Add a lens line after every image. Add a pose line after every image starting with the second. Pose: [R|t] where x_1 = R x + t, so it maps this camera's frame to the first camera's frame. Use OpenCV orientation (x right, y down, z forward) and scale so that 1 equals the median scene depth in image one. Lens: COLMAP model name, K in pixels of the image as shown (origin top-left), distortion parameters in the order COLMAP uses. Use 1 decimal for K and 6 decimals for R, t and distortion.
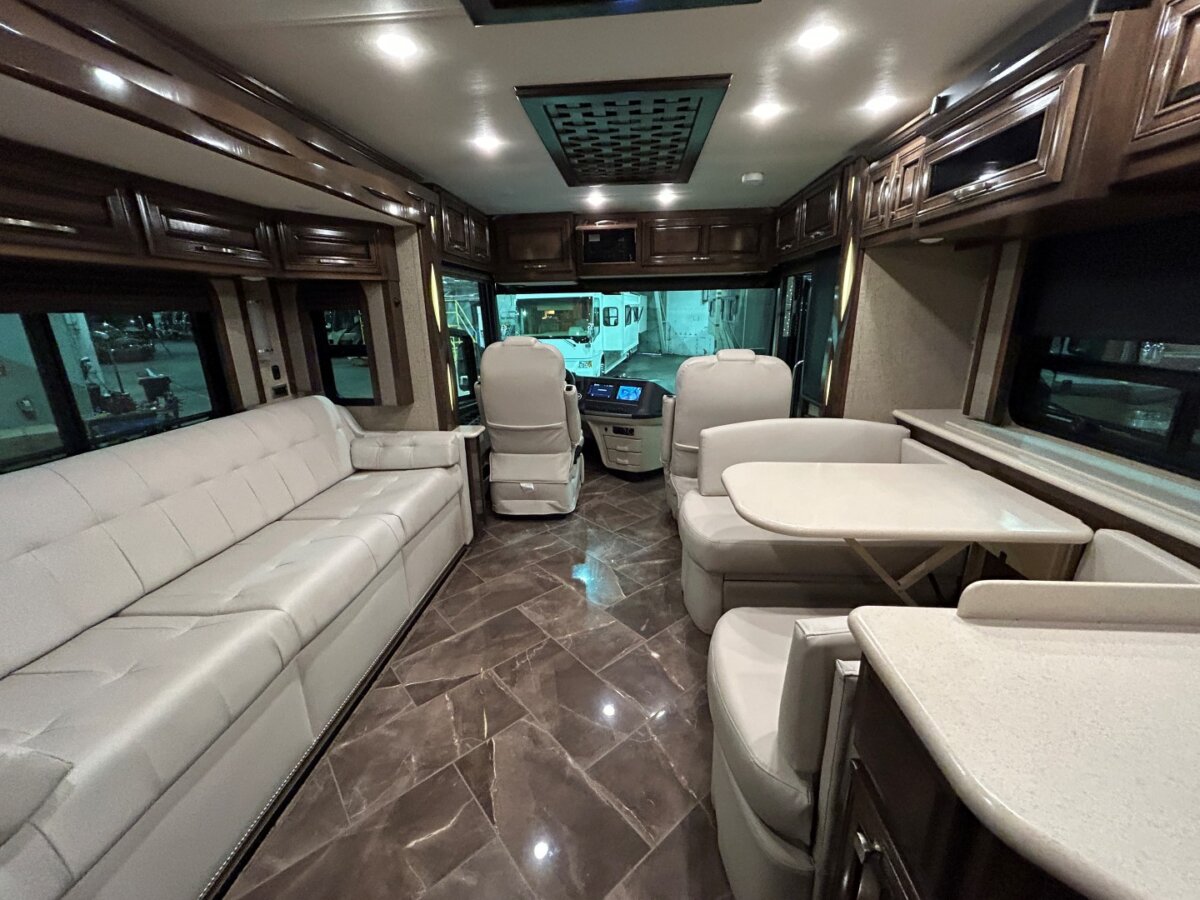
lens RADIAL K [[481.4, 0, 596.5], [0, 481.4, 452.4], [0, 0, 1]] dist [-0.001789, 0.000087]
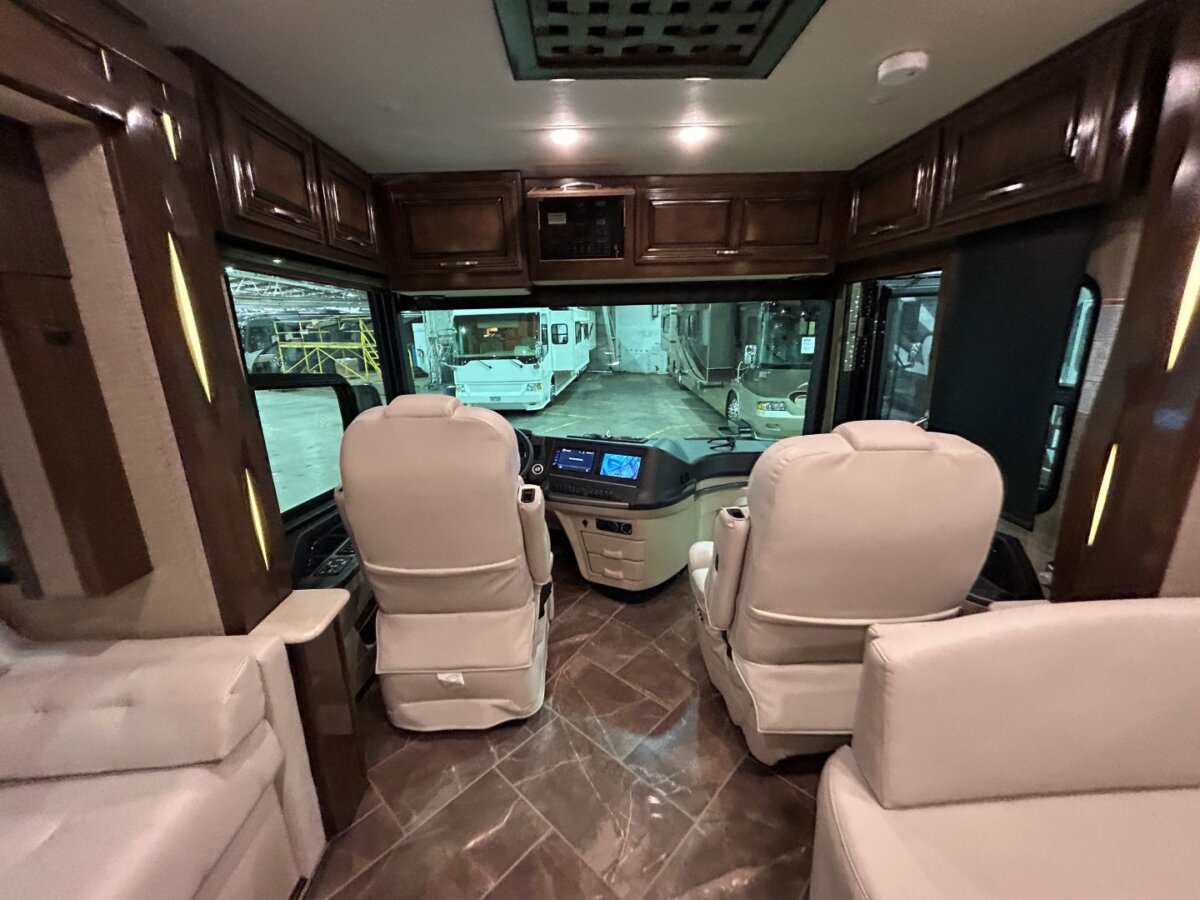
lens RADIAL K [[481.4, 0, 597.7], [0, 481.4, 453.1], [0, 0, 1]] dist [-0.001789, 0.000087]
pose [[0.993389, -0.036464, 0.108854, -0.043727], [0.039515, 0.998881, -0.026003, -0.186448], [-0.107784, 0.030133, 0.993718, 0.570410]]
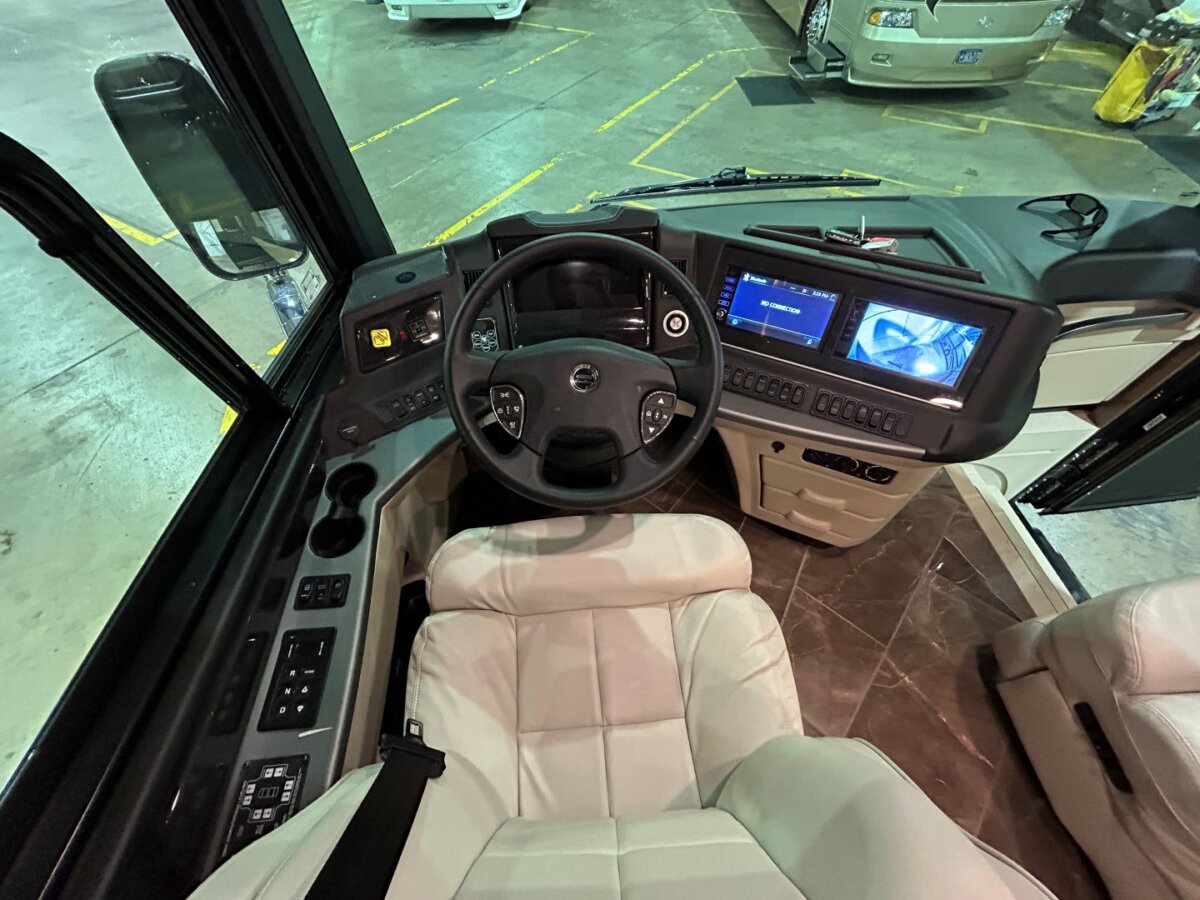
lens RADIAL K [[481.4, 0, 598.9], [0, 481.4, 450.7], [0, 0, 1]] dist [-0.001789, 0.000087]
pose [[0.987798, -0.123393, 0.095021, -0.180045], [0.042939, 0.802259, 0.595430, -0.347903], [-0.149703, -0.584084, 0.797768, 1.189007]]
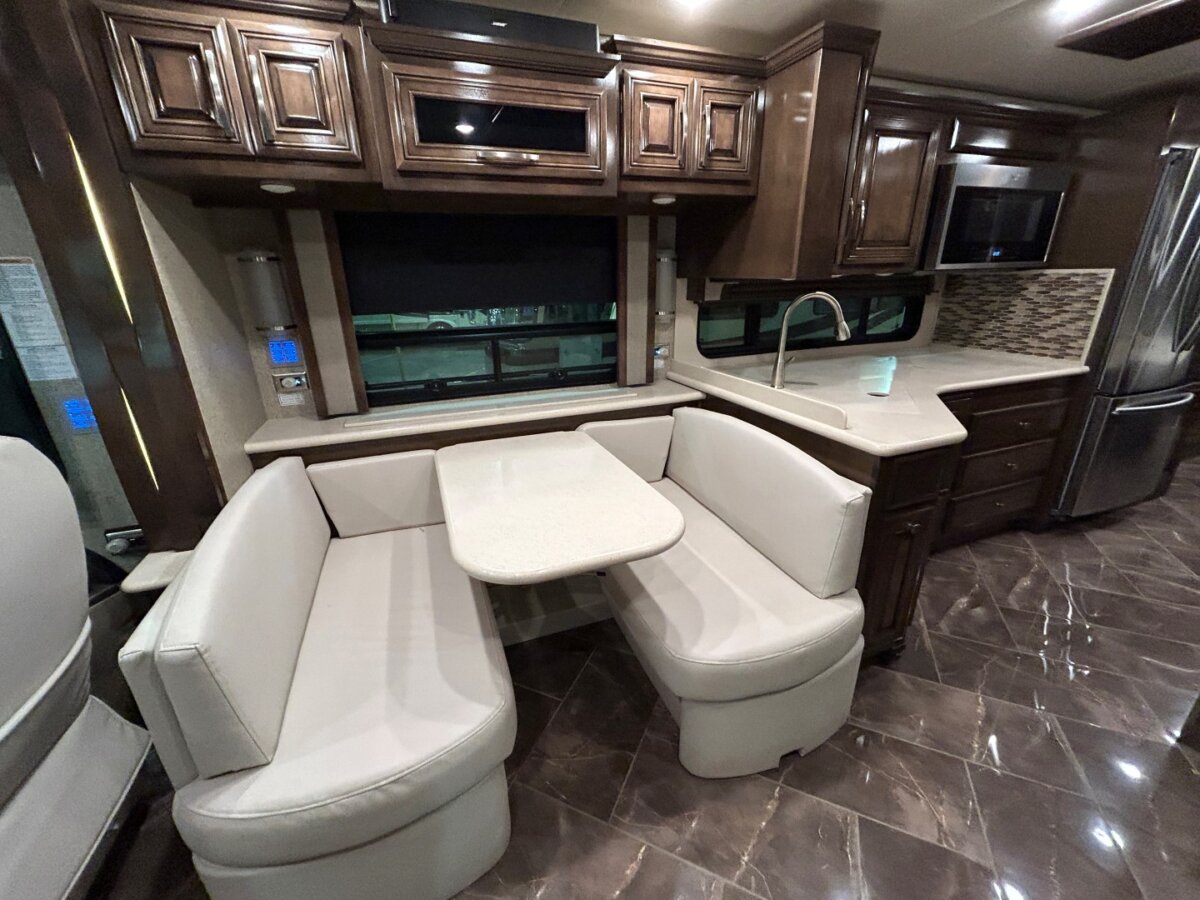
lens RADIAL K [[481.4, 0, 595.0], [0, 481.4, 449.4], [0, 0, 1]] dist [-0.001789, 0.000087]
pose [[-0.427478, -0.277782, 0.860291, -0.152264], [0.289540, 0.859424, 0.421375, -0.204088], [-0.856405, 0.429217, -0.286955, 0.710156]]
